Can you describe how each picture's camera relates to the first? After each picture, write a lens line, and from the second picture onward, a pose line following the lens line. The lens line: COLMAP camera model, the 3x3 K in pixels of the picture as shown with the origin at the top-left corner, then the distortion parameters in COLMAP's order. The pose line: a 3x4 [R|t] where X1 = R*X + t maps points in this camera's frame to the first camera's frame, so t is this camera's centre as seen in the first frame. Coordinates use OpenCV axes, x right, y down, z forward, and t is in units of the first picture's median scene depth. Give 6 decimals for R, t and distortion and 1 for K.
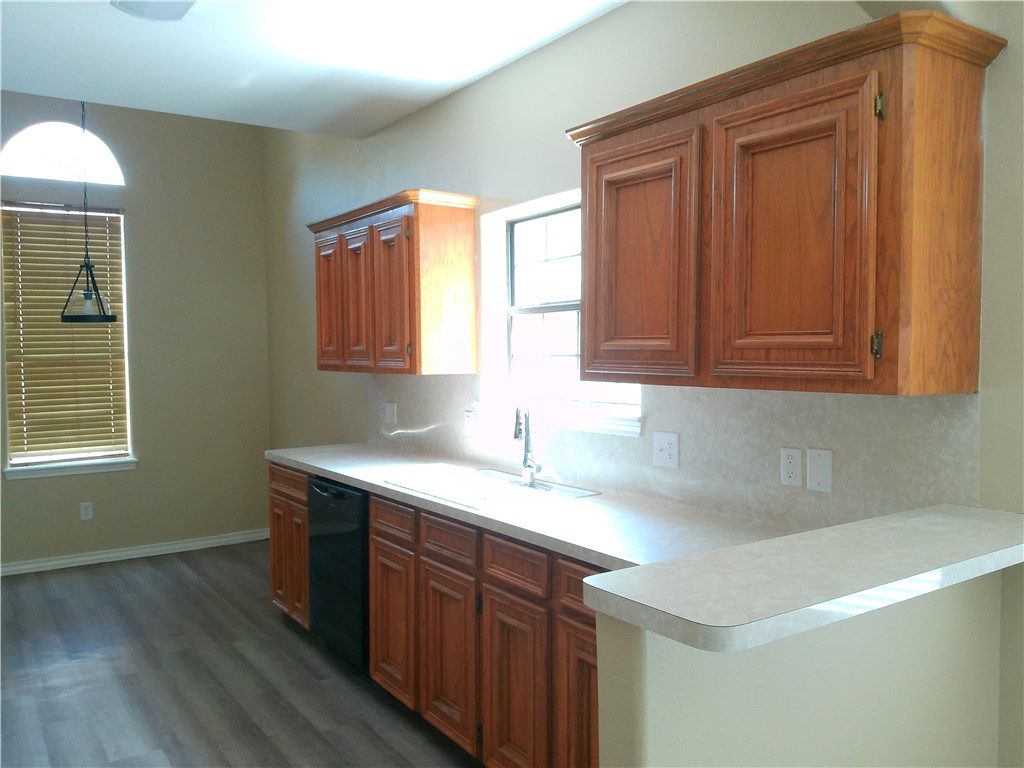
lens RADIAL K [[830.1, 0, 510.1], [0, 830.1, 381.4], [0, 0, 1]] dist [0.095359, -0.165394]
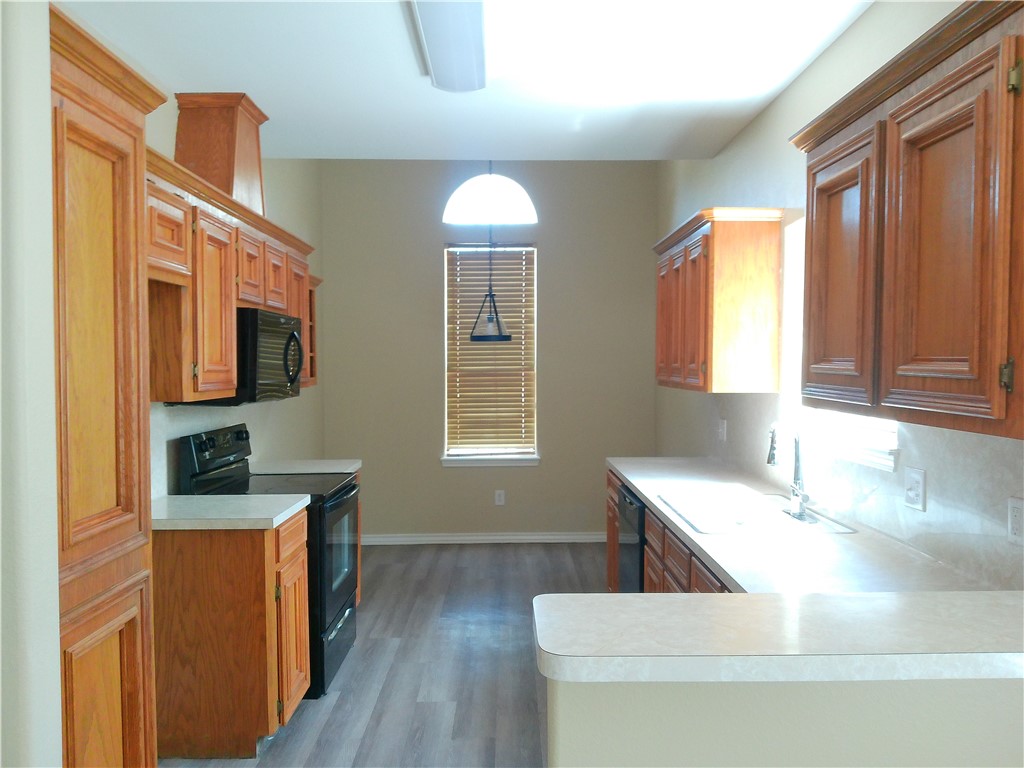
lens RADIAL K [[830.1, 0, 521.7], [0, 830.1, 381.4], [0, 0, 1]] dist [0.095359, -0.165394]
pose [[0.835405, 0.020830, -0.549239, 0.242135], [-0.027475, 0.999615, -0.003879, -0.011065], [0.548947, 0.018331, 0.835656, 0.036938]]
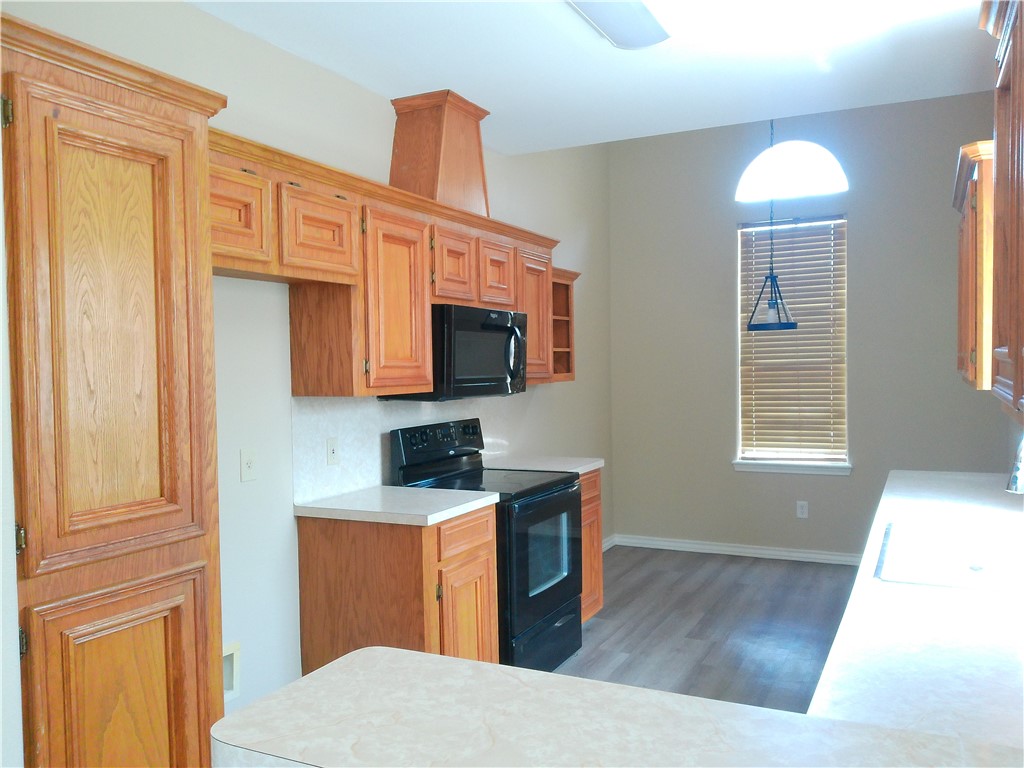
lens RADIAL K [[830.1, 0, 528.7], [0, 830.1, 382.7], [0, 0, 1]] dist [0.095359, -0.165394]
pose [[0.493191, 0.023796, -0.869596, 0.331877], [-0.022770, 0.999636, 0.014441, -0.015477], [0.869623, 0.012678, 0.493553, 0.270403]]
